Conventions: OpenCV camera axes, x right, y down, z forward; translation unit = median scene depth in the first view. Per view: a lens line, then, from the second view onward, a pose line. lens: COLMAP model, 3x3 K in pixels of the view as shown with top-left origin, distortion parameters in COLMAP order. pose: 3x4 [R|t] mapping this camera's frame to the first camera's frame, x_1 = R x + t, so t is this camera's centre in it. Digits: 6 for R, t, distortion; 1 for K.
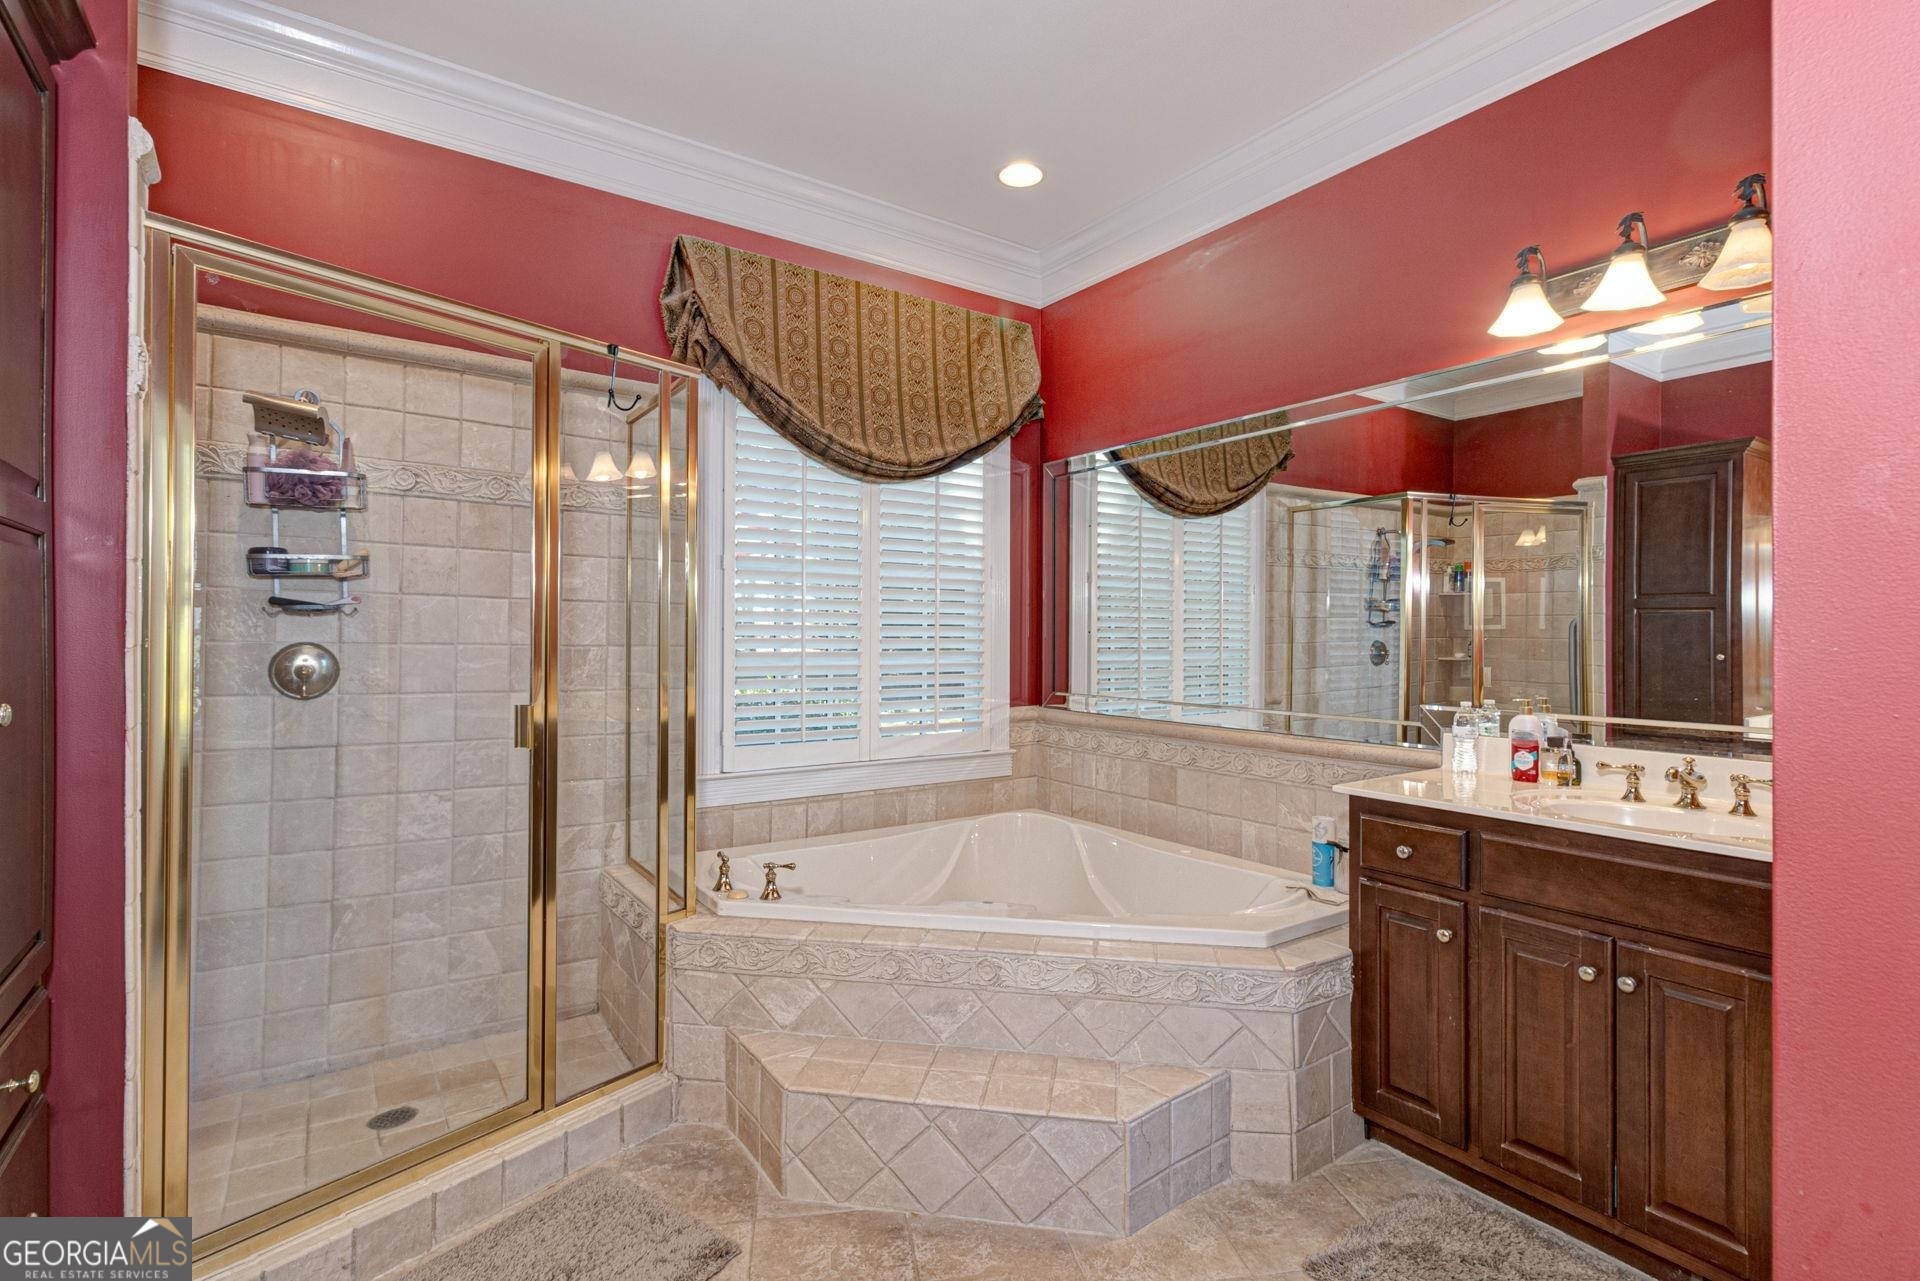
lens RADIAL K [[916.0, 0, 965.8], [0, 916.0, 634.0], [0, 0, 1]] dist [0.005285, -0.000138]
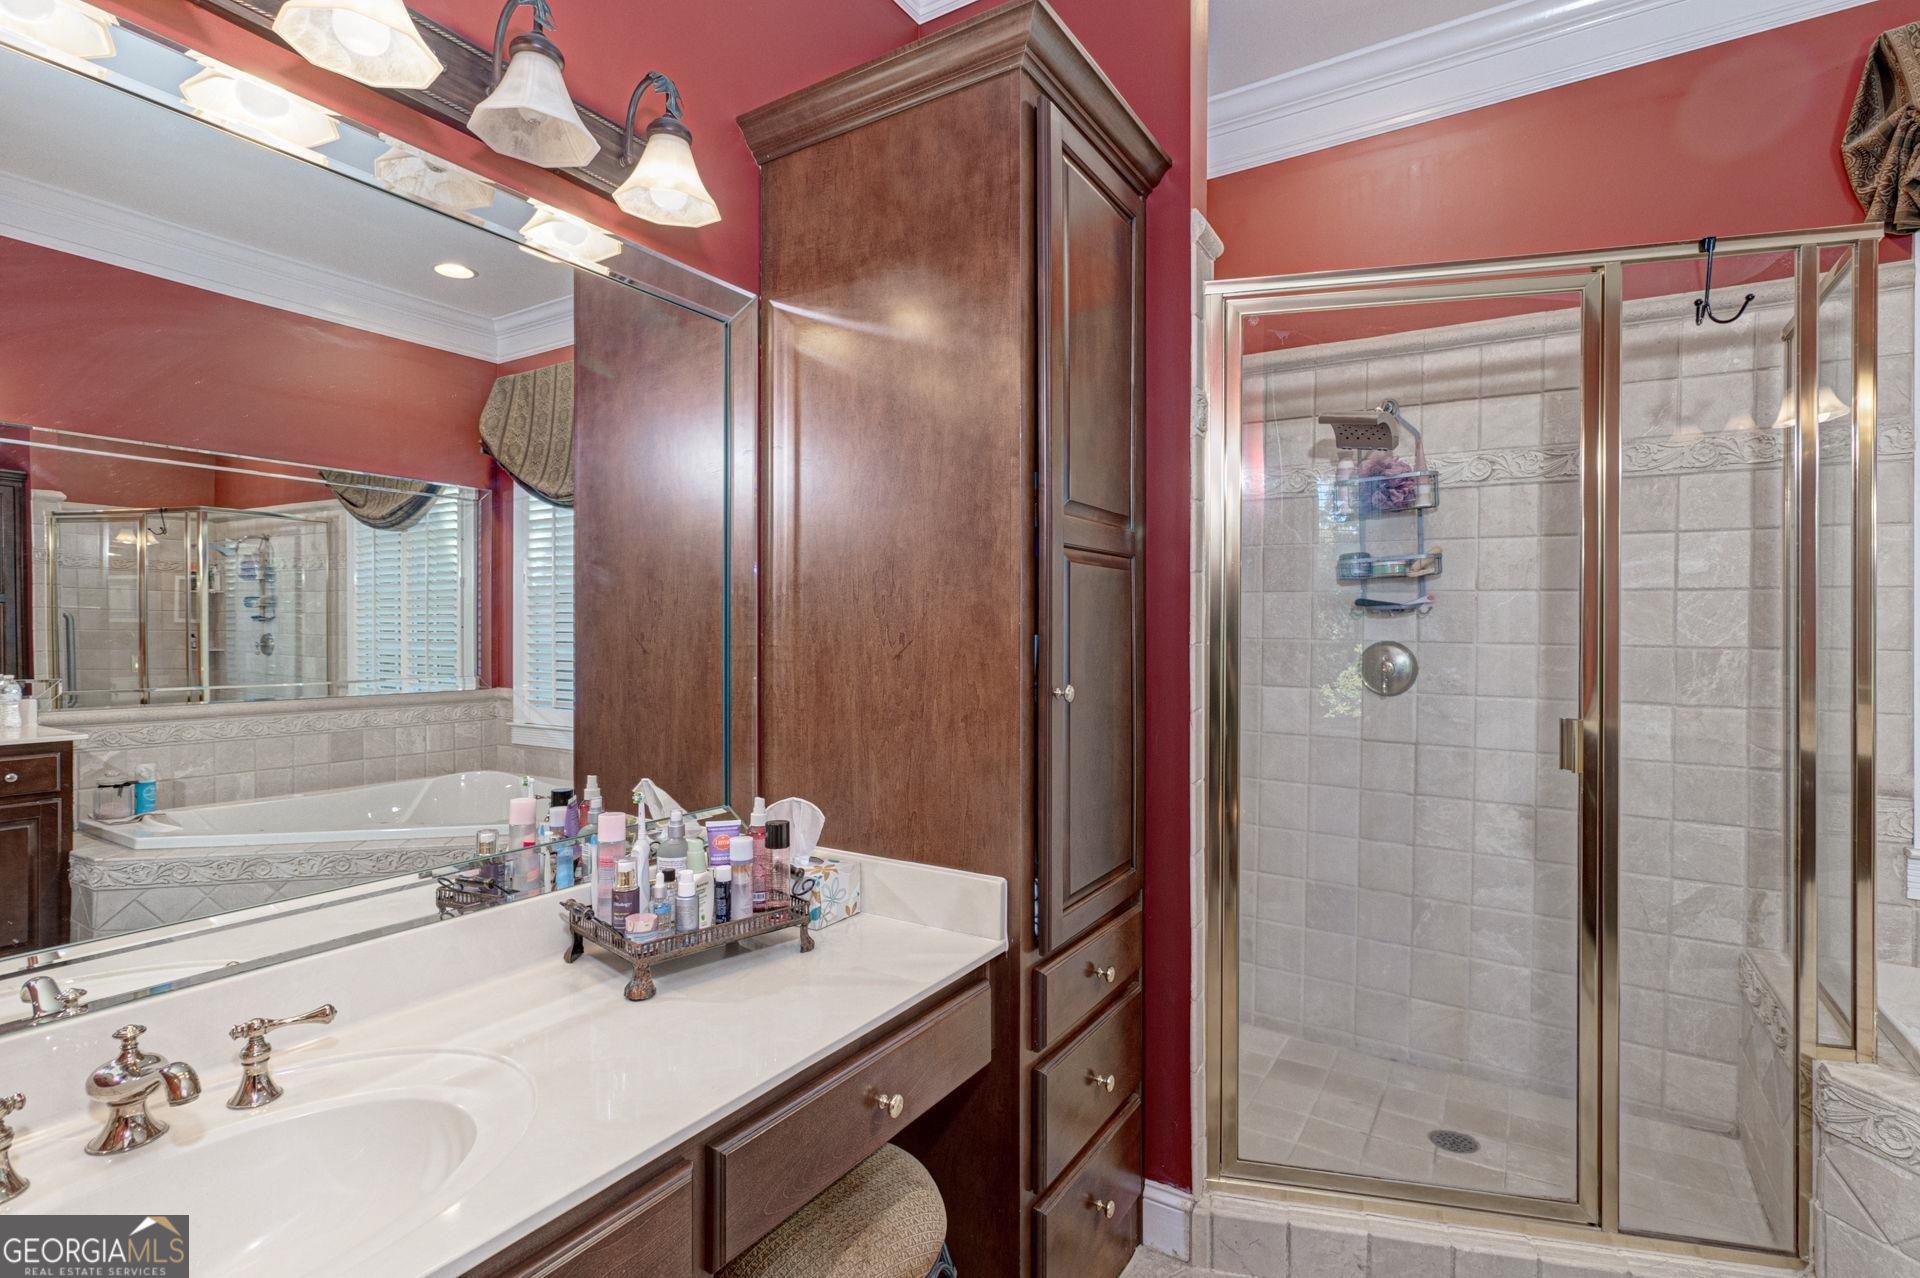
lens RADIAL K [[916.0, 0, 965.8], [0, 916.0, 632.5], [0, 0, 1]] dist [0.005285, -0.000138]
pose [[0.388668, -0.005706, -0.921360, 0.054563], [0.000385, 0.999982, -0.006030, 0.005263], [0.921378, 0.001989, 0.388663, 0.150291]]
